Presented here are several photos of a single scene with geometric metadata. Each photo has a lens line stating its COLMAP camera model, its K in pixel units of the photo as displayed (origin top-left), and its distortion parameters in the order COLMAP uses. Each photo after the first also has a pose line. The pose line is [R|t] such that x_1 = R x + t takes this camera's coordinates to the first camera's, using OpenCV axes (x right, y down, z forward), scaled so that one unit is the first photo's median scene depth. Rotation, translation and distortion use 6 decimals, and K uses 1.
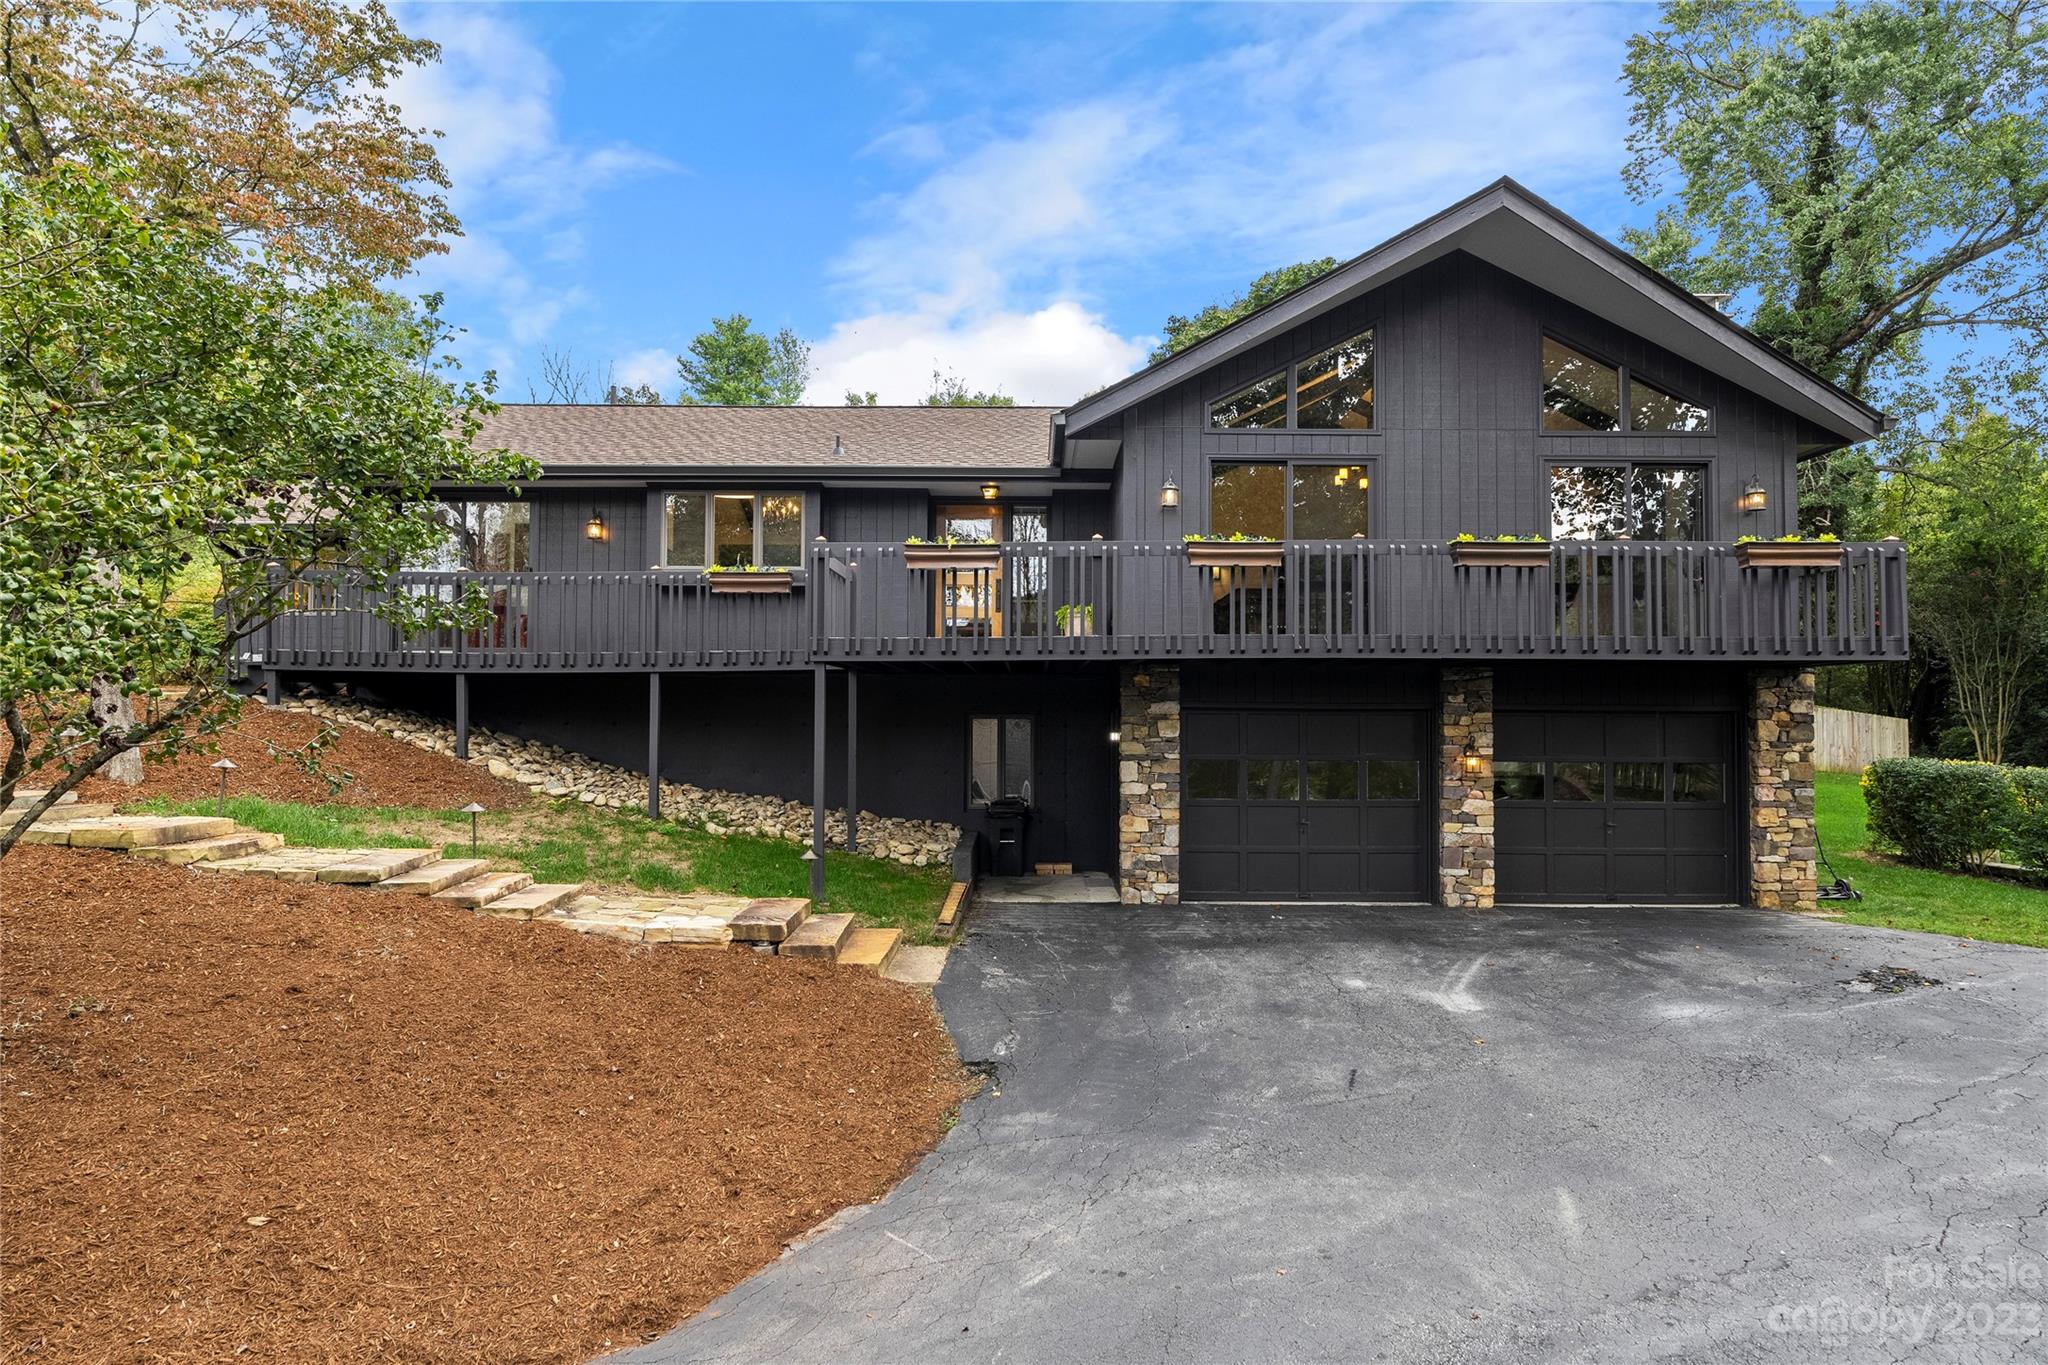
lens RADIAL K [[1157.1, 0, 1024.0], [0, 1157.1, 682.5], [0, 0, 1]] dist [-0.000384, -0.000724]
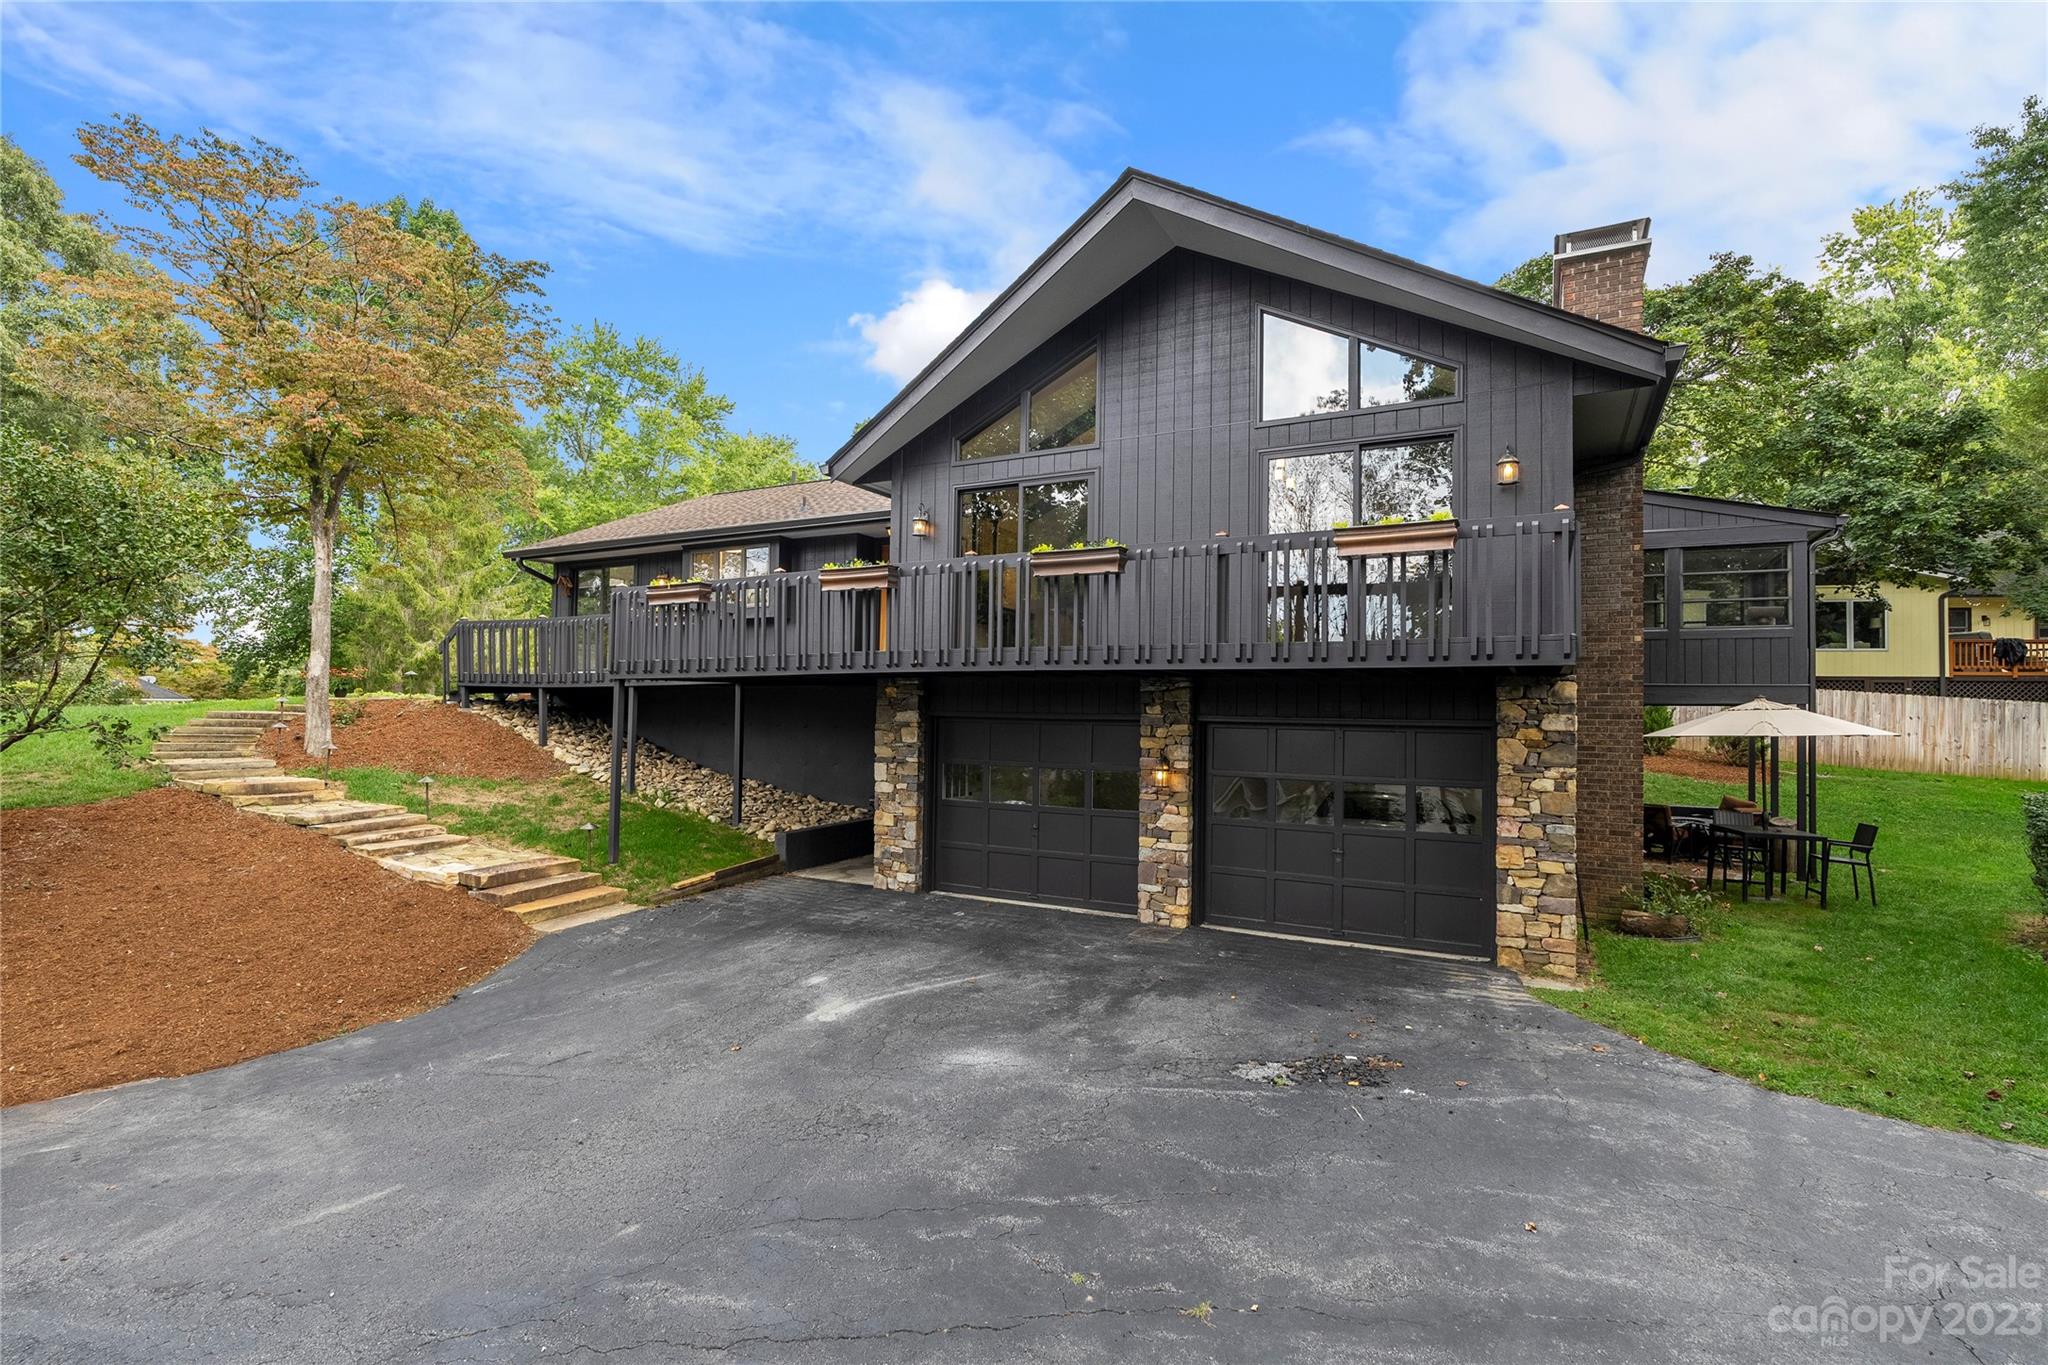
lens RADIAL K [[952.2, 0, 1024.0], [0, 952.2, 682.5], [0, 0, 1]] dist [-0.003410, 0.000169]
pose [[0.881360, -0.006686, -0.472398, 0.658290], [0.005373, 0.999977, -0.004128, -0.006352], [0.472415, 0.001100, 0.881375, 0.242679]]
